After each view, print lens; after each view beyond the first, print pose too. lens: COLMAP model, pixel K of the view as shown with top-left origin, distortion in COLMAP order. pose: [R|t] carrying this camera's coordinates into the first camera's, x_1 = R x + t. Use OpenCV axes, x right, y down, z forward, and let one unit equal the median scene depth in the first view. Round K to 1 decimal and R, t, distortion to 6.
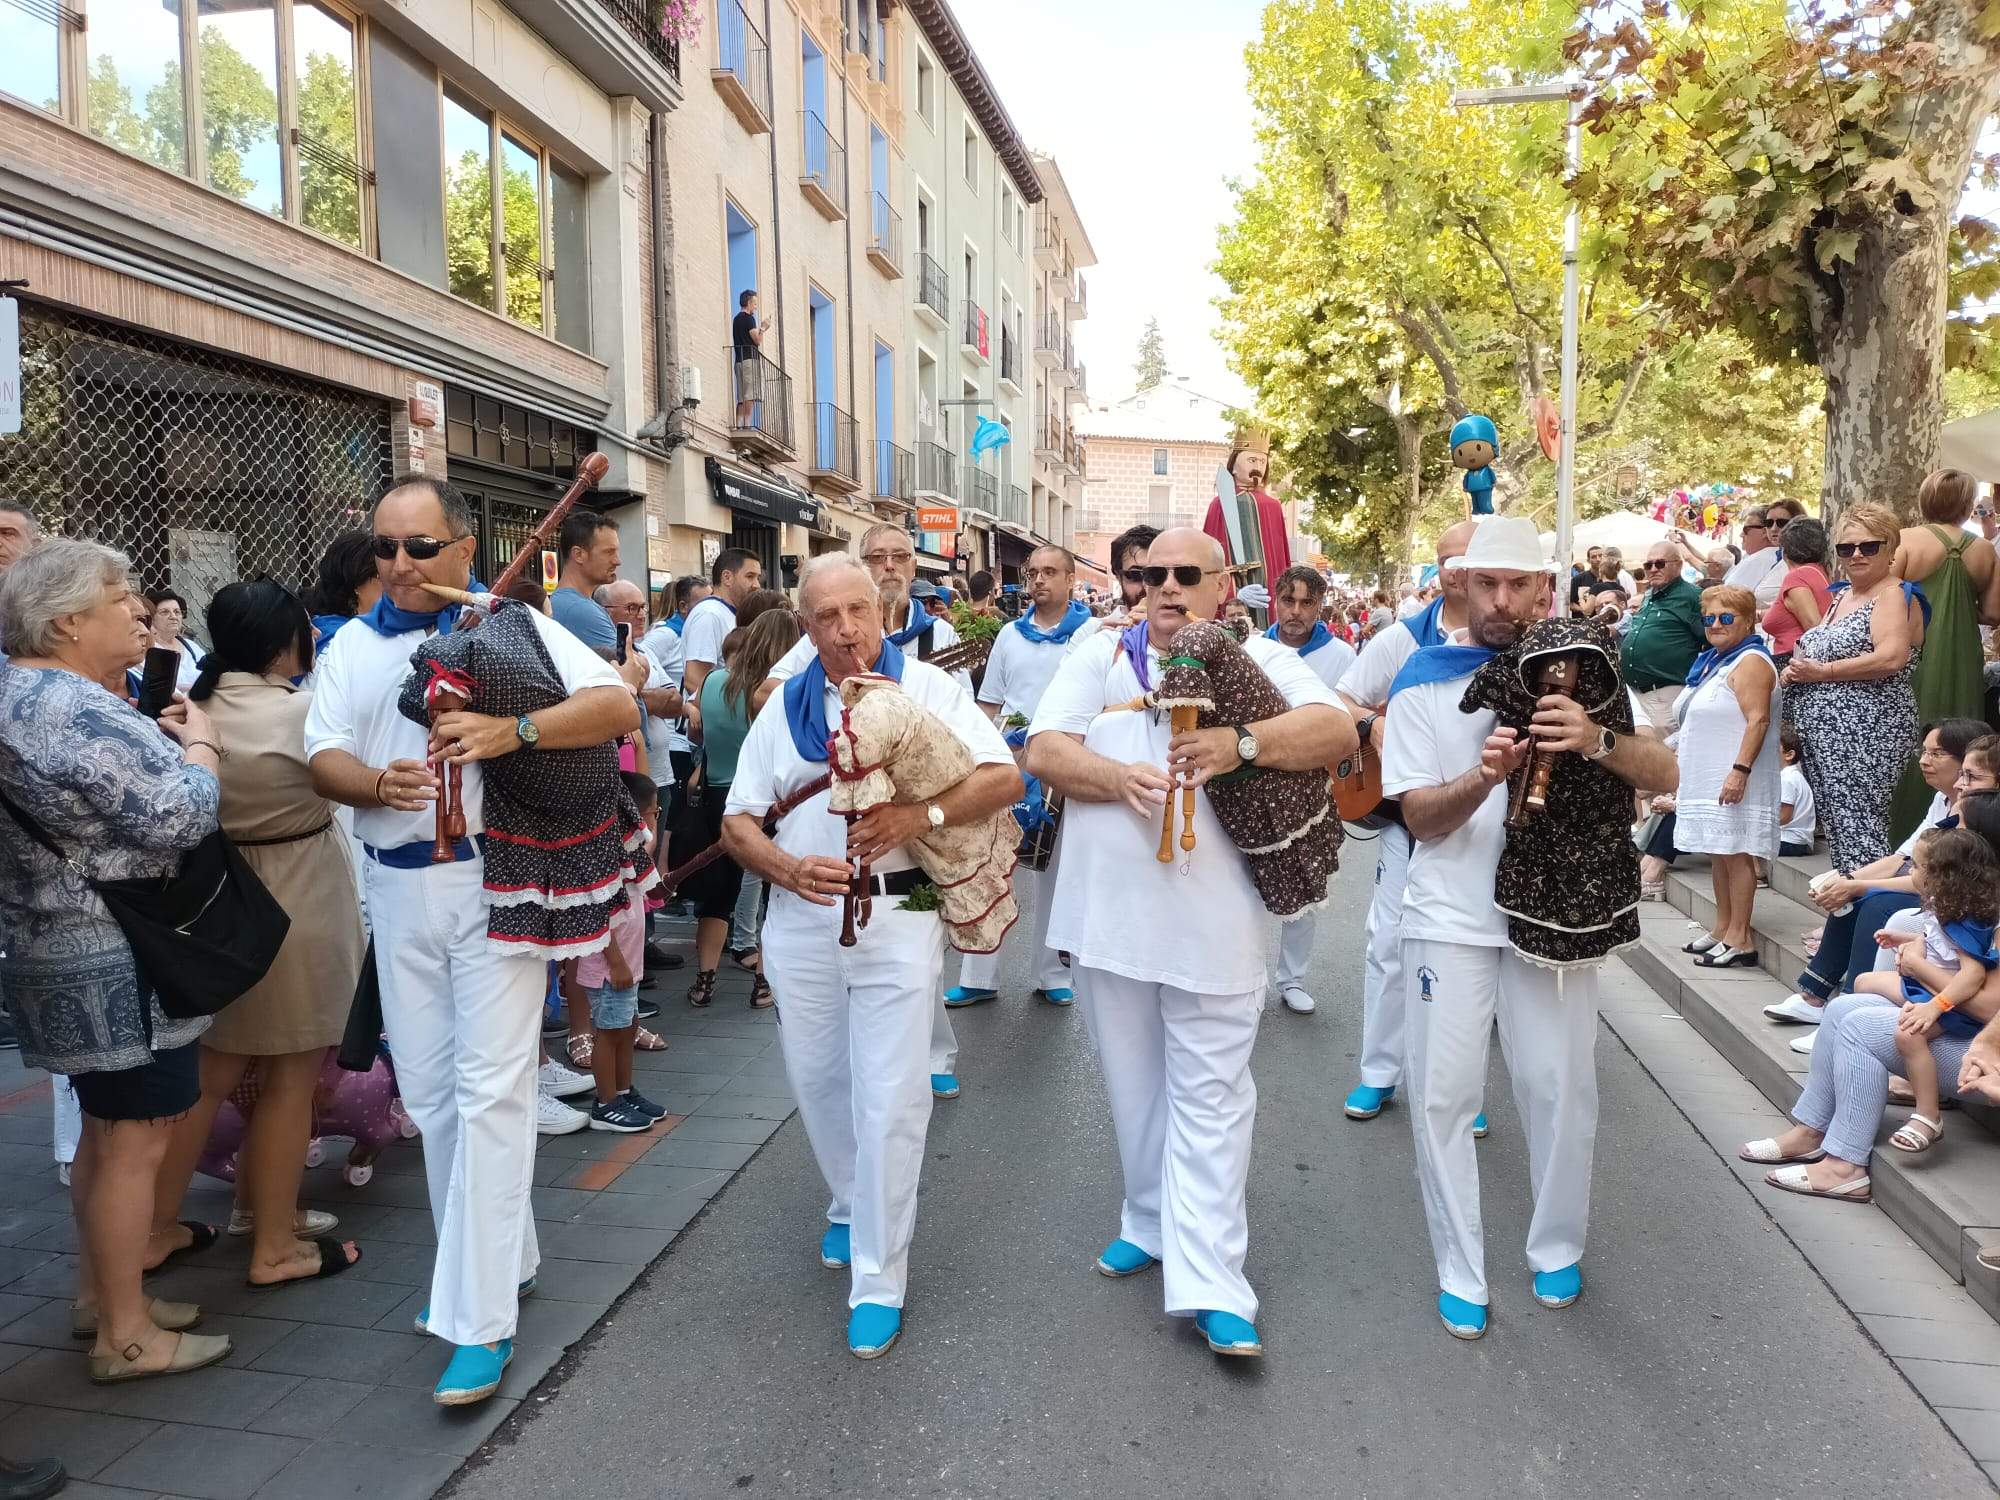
lens RADIAL K [[1461.1, 0, 1000.0], [0, 1461.1, 750.0], [0, 0, 1]] dist [-0.002867, -0.112667]
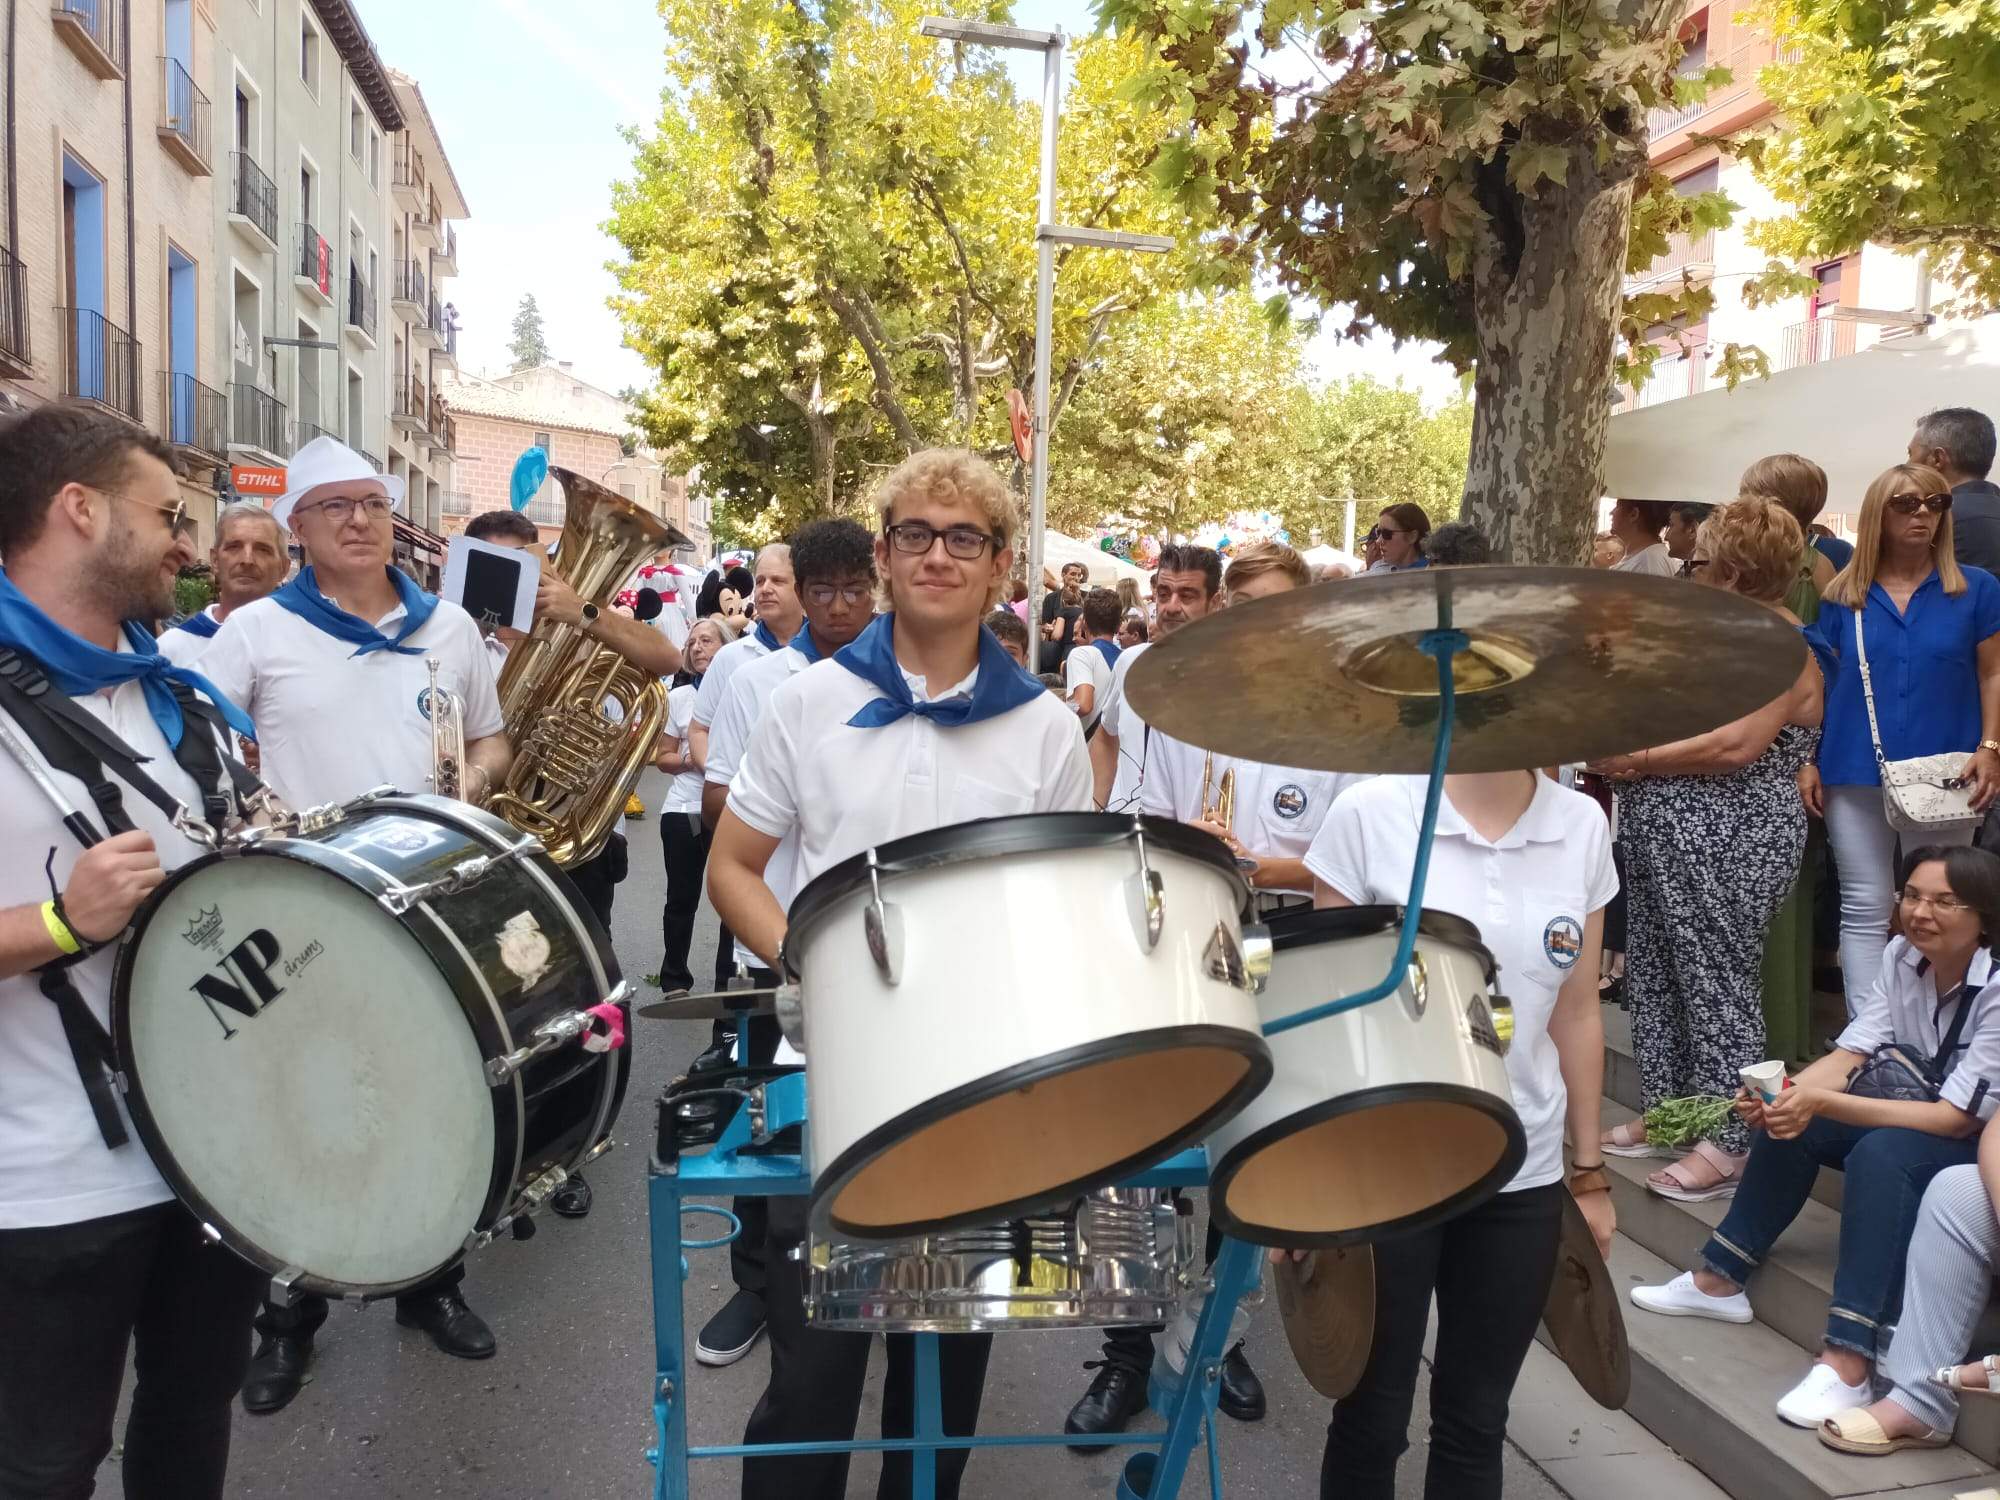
lens RADIAL K [[1397.5, 0, 1002.4], [0, 1397.5, 781.3], [0, 0, 1]] dist [0.004263, -0.003605]
pose [[0.907599, -0.000863, 0.419838, 0.004867], [-0.007908, 0.999785, 0.019149, -0.010690], [-0.419765, -0.020700, 0.907397, 0.123179]]
